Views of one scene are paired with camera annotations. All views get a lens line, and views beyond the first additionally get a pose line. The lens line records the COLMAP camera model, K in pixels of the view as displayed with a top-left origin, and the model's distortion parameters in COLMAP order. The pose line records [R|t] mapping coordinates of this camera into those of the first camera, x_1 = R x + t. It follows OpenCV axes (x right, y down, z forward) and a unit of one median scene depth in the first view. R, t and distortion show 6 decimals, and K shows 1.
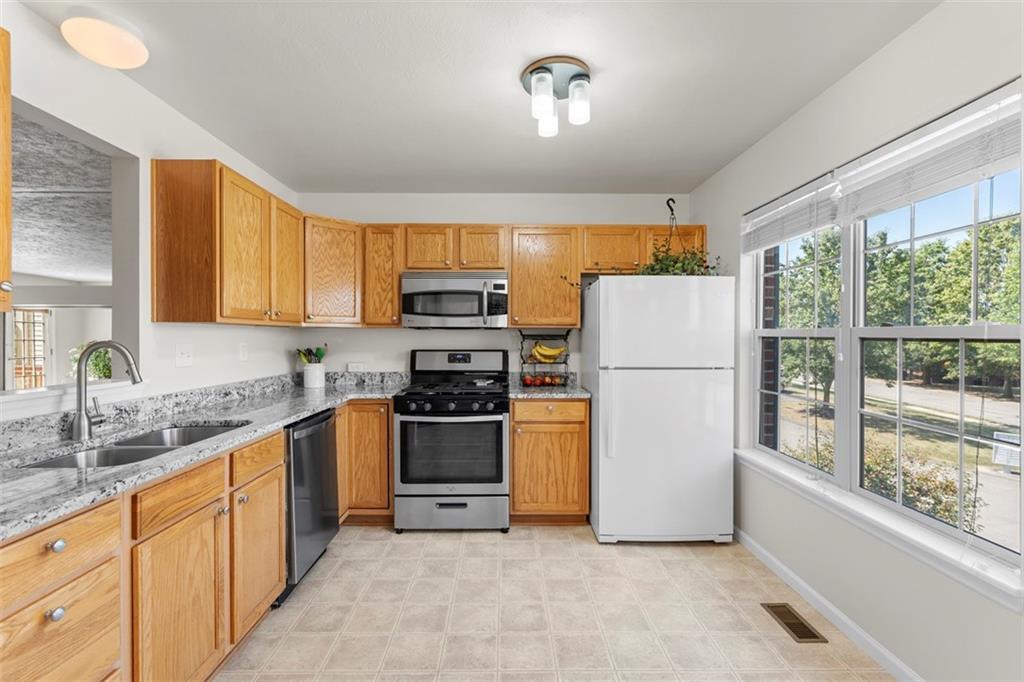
lens RADIAL K [[464.2, 0, 501.7], [0, 464.2, 340.5], [0, 0, 1]] dist [-0.007180, 0.004822]
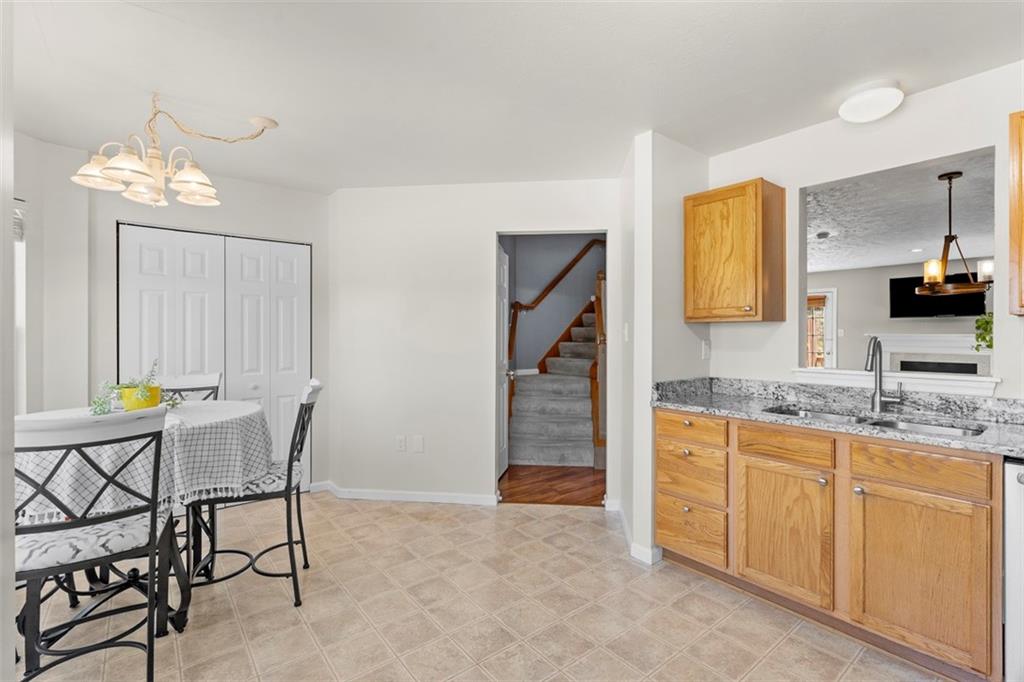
lens RADIAL K [[464.2, 0, 519.3], [0, 464.2, 338.5], [0, 0, 1]] dist [-0.007180, 0.004822]
pose [[-0.768555, 0.006283, -0.639753, 0.403537], [-0.004287, 0.999879, 0.014970, -0.004098], [0.639769, 0.014248, -0.768435, 0.773281]]
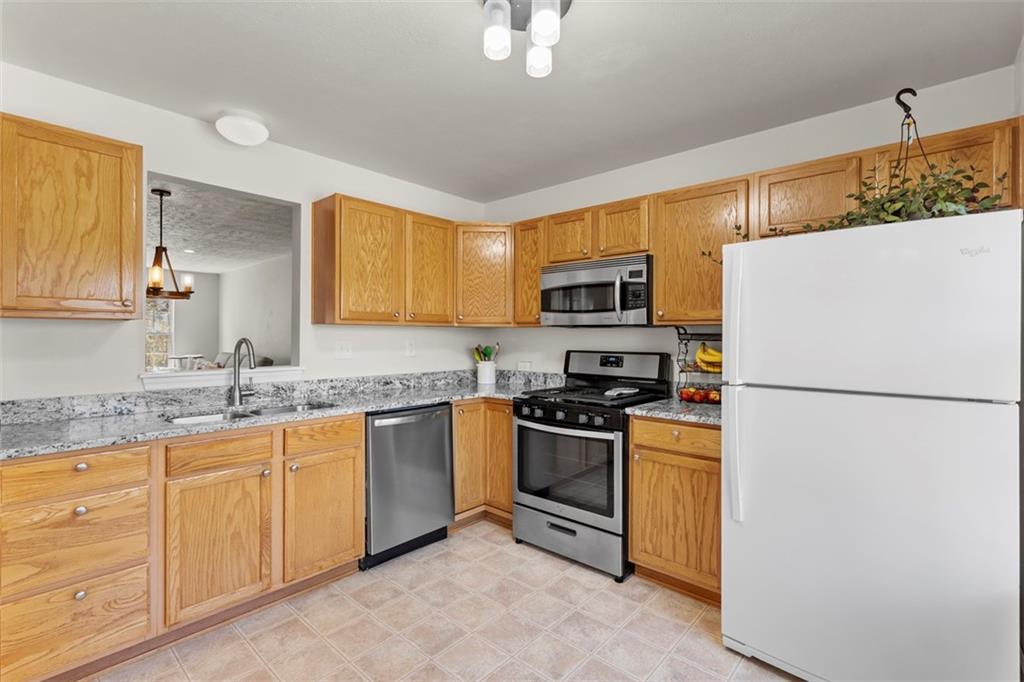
lens RADIAL K [[464.2, 0, 504.0], [0, 464.2, 338.6], [0, 0, 1]] dist [-0.007180, 0.004822]
pose [[0.741086, 0.004801, -0.671392, 0.398180], [-0.009053, 0.999955, -0.002842, 0.000086], [0.671349, 0.008184, 0.741097, 0.275128]]
